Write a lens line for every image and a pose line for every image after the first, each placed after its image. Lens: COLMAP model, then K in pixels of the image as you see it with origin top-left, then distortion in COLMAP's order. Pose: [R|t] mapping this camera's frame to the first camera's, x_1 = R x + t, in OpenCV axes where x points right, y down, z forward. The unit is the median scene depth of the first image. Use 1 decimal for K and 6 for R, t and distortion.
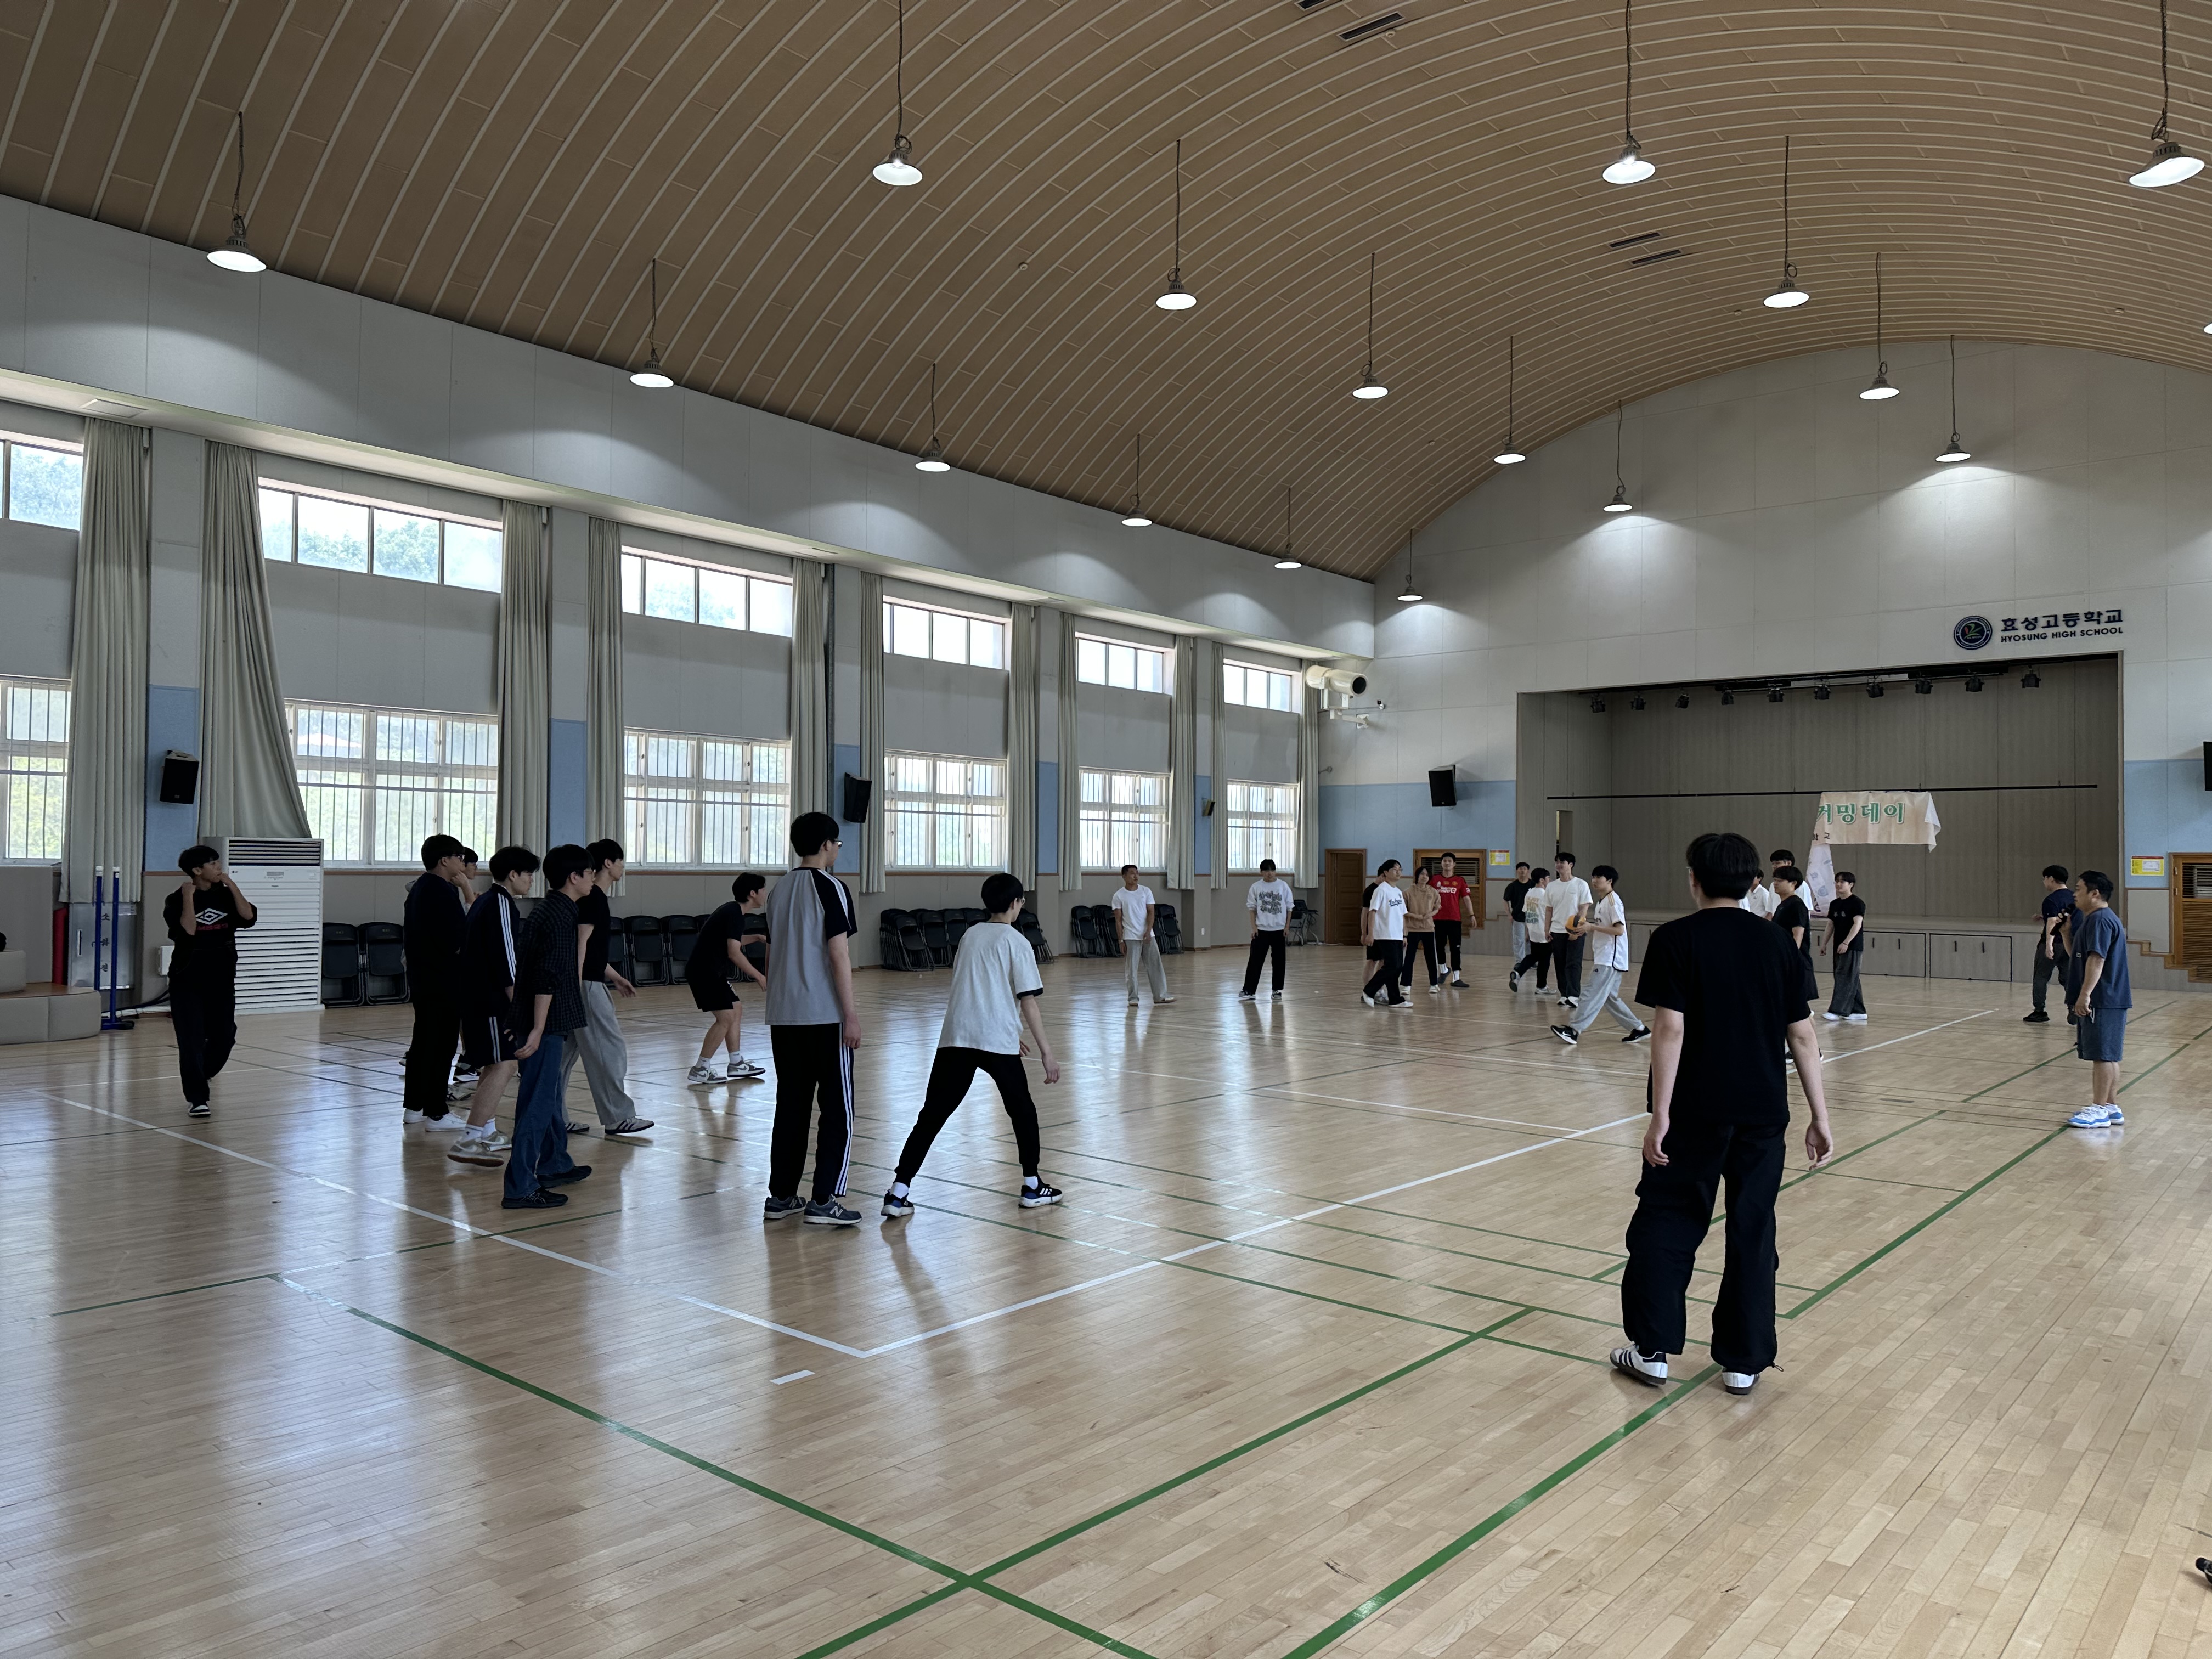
lens RADIAL K [[1514.3, 0, 1055.7], [0, 1514.3, 834.0], [0, 0, 1]] dist [0.037139, -0.057966]
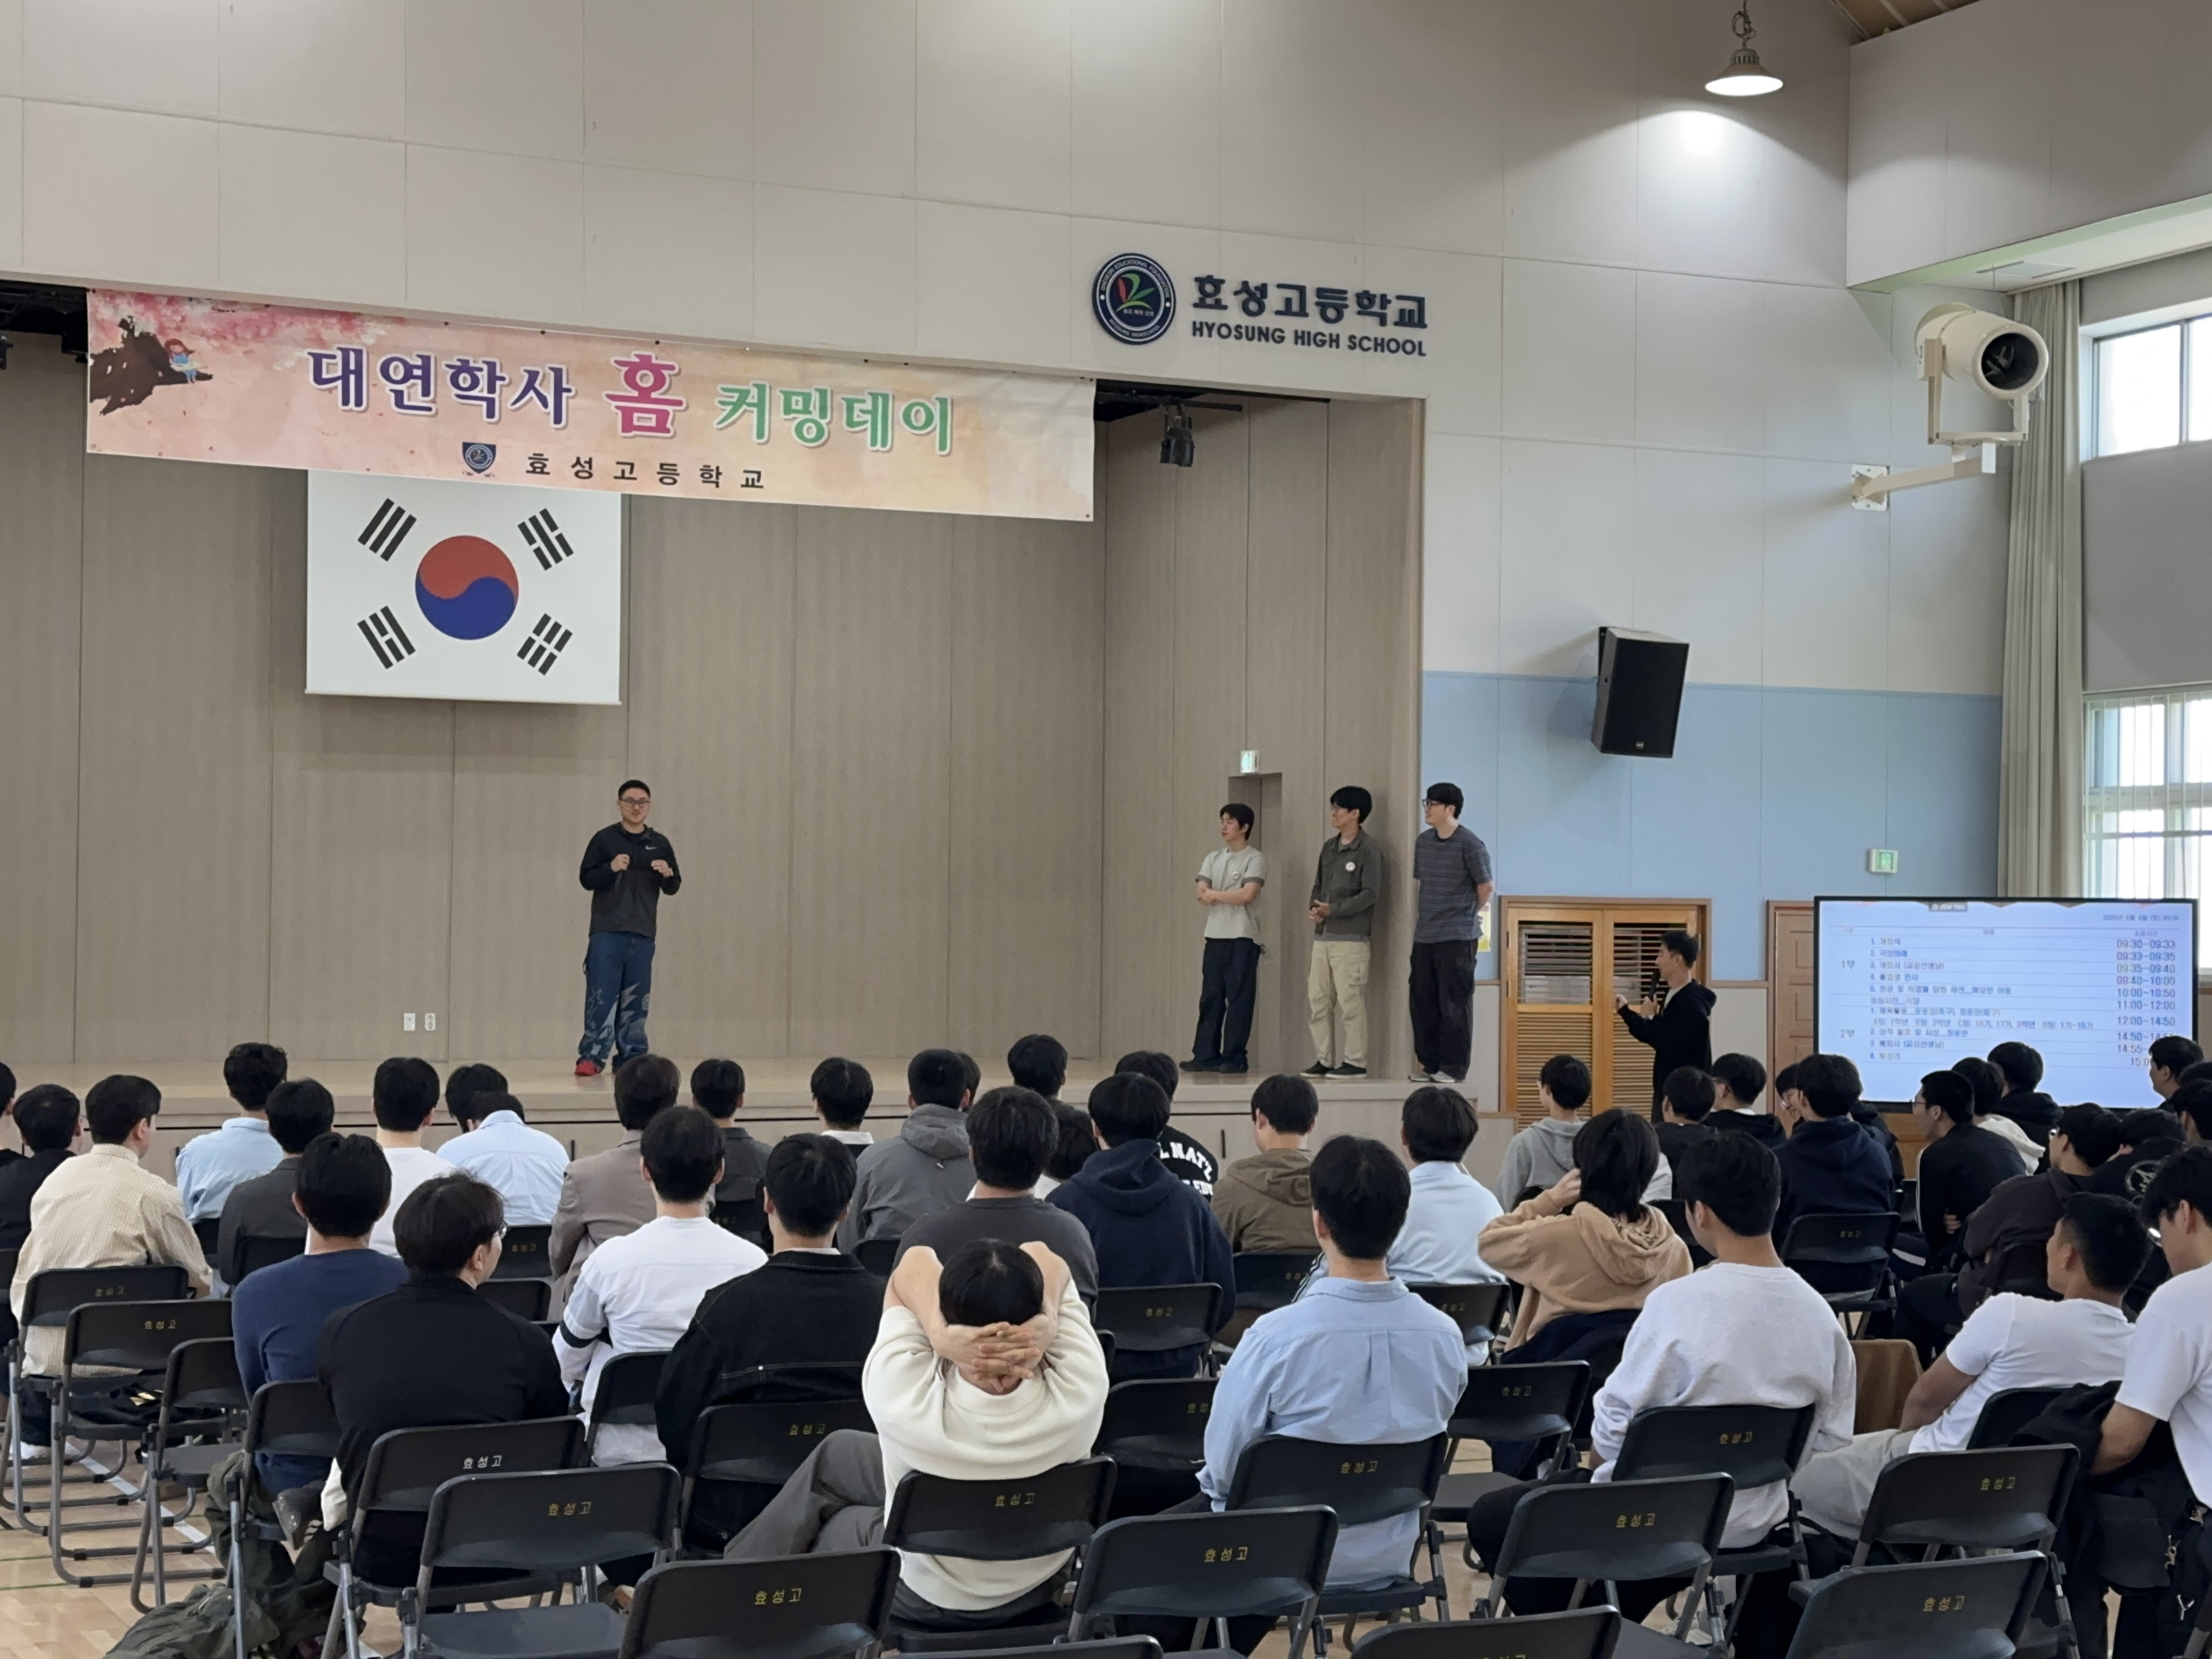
lens RADIAL K [[3674.0, 0, 1108.7], [0, 3674.0, 870.4], [0, 0, 1]] dist [0.129935, 0.083949]
pose [[0.378402, 0.010783, 0.925578, -0.187645], [-0.024299, 0.999703, -0.001713, 0.007252], [-0.925322, -0.021843, 0.378552, 0.539502]]
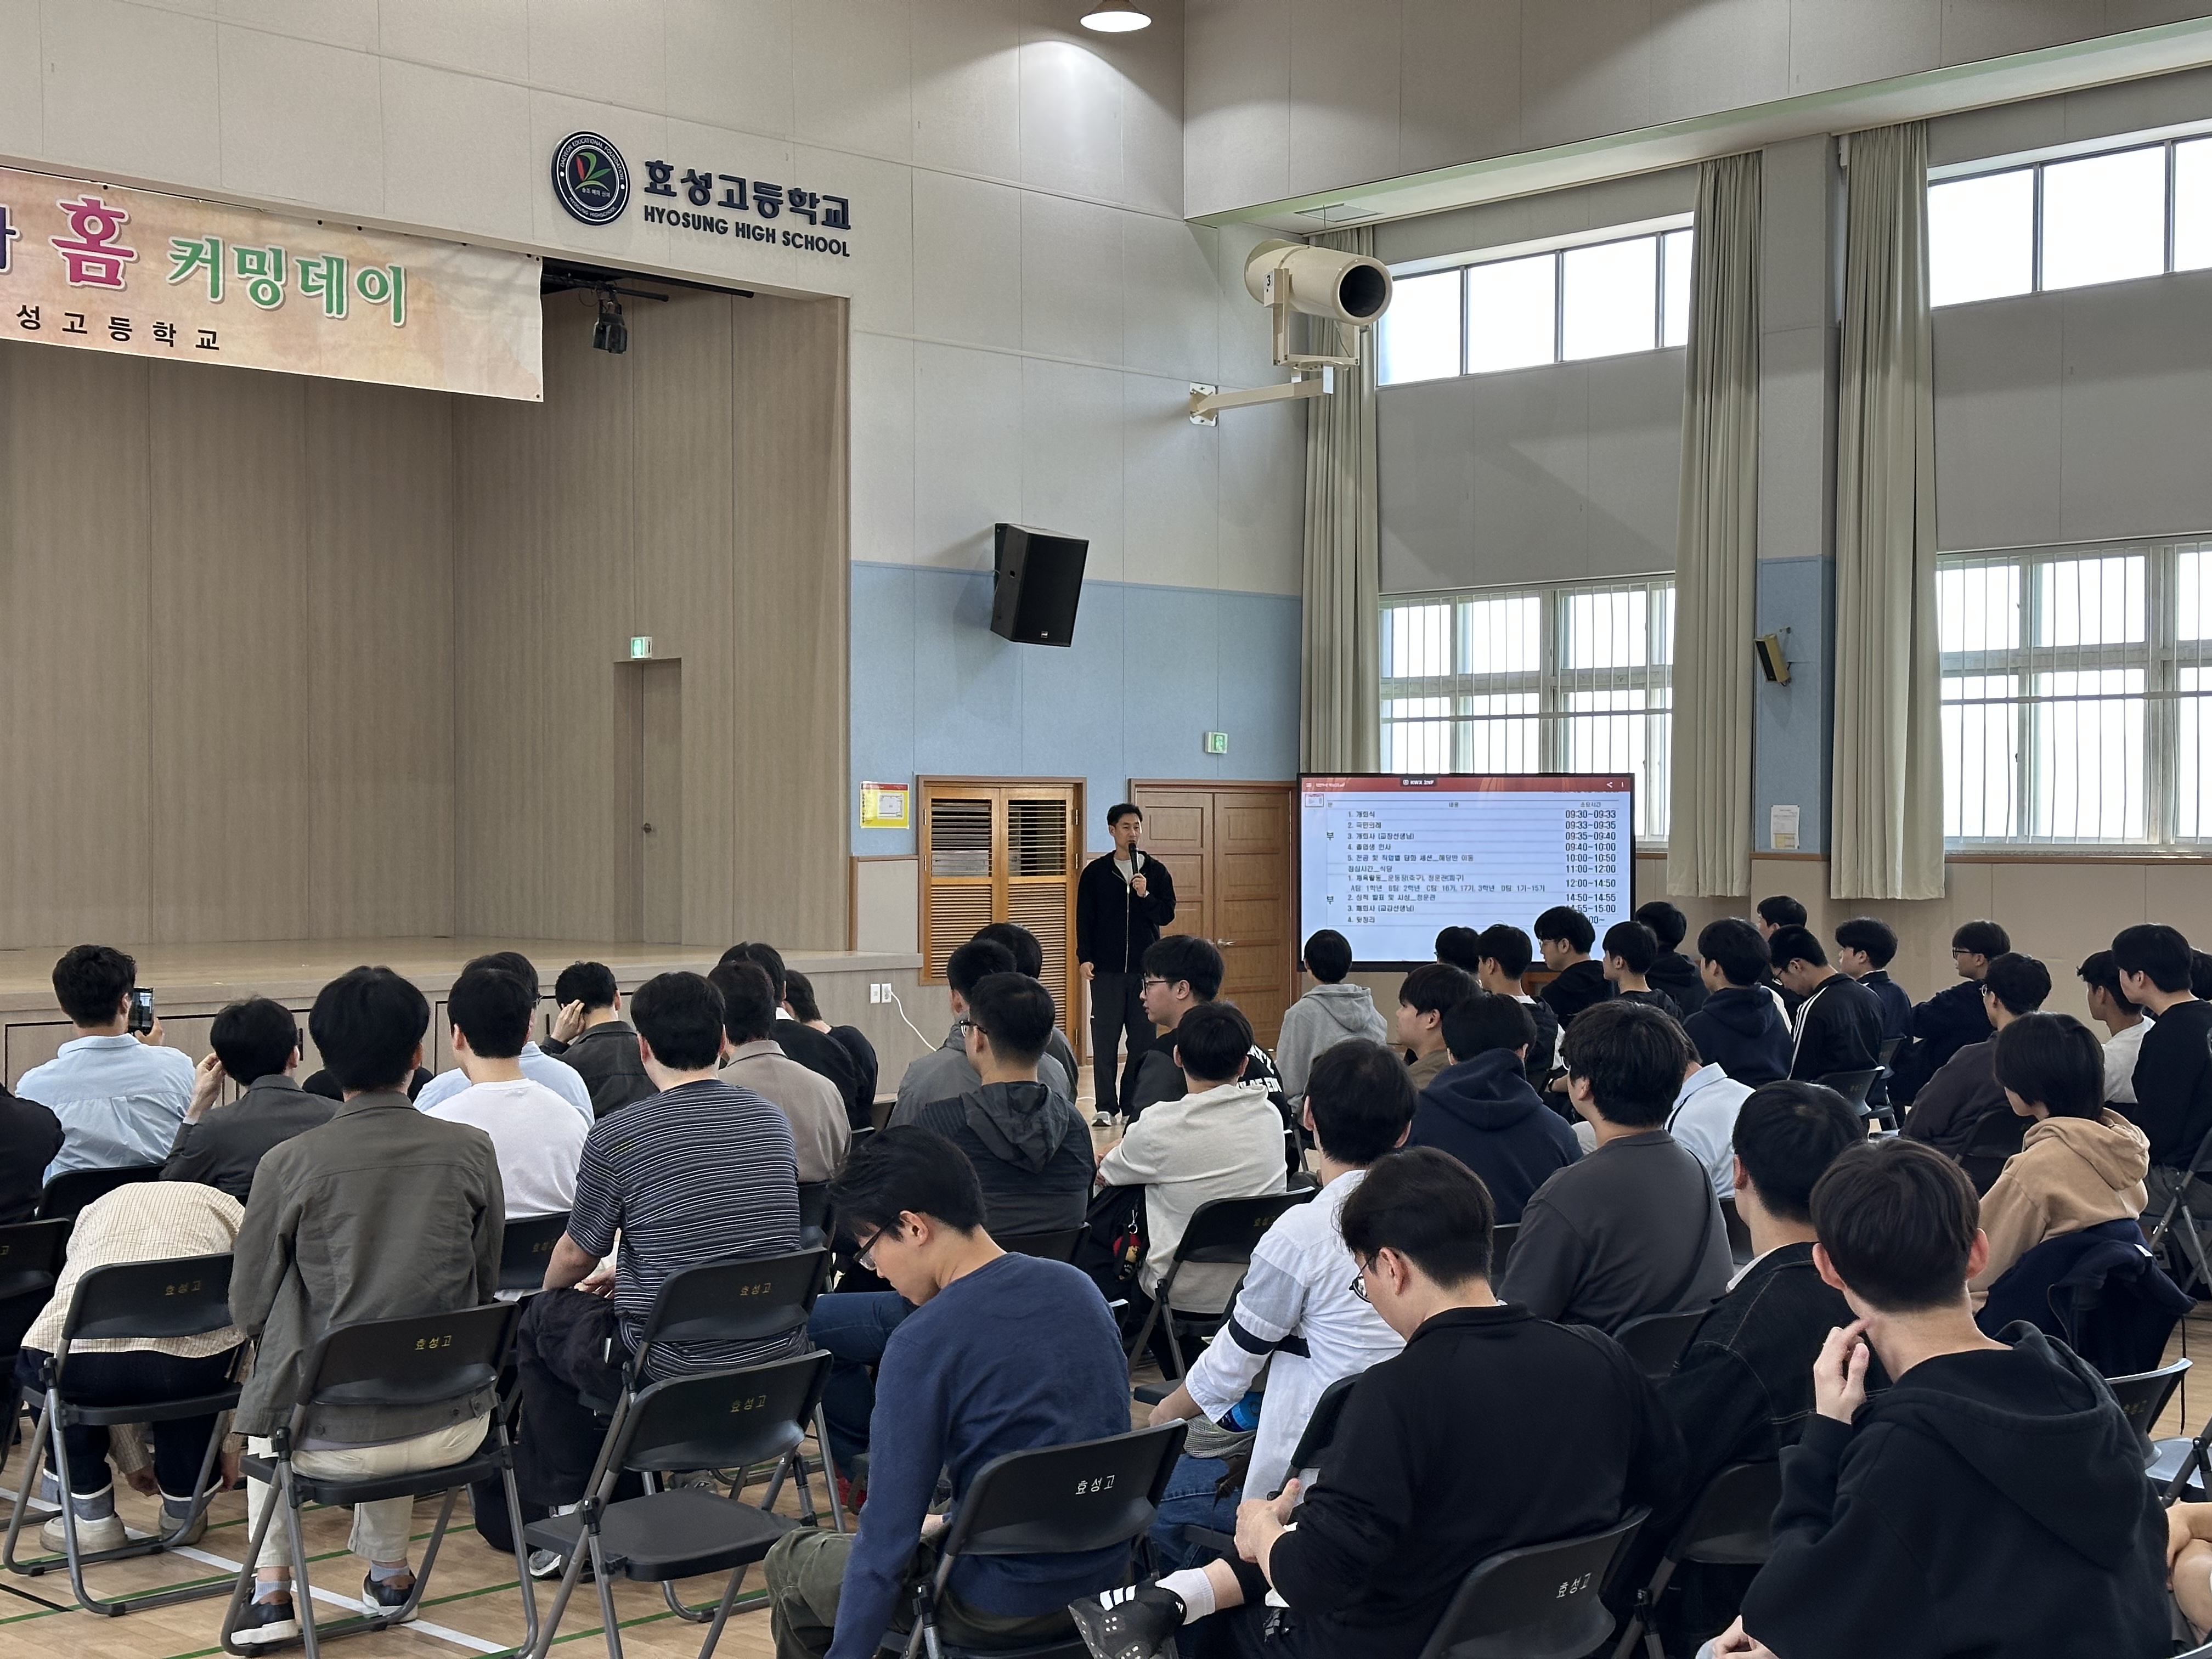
lens RADIAL K [[3036.5, 0, 1081.9], [0, 3036.5, 835.2], [0, 0, 1]] dist [0.220928, -0.501100]
pose [[0.049786, -0.014581, 0.998653, -0.116162], [-0.019003, 0.999699, 0.015544, 0.011312], [-0.998579, -0.019751, 0.049494, 0.684358]]
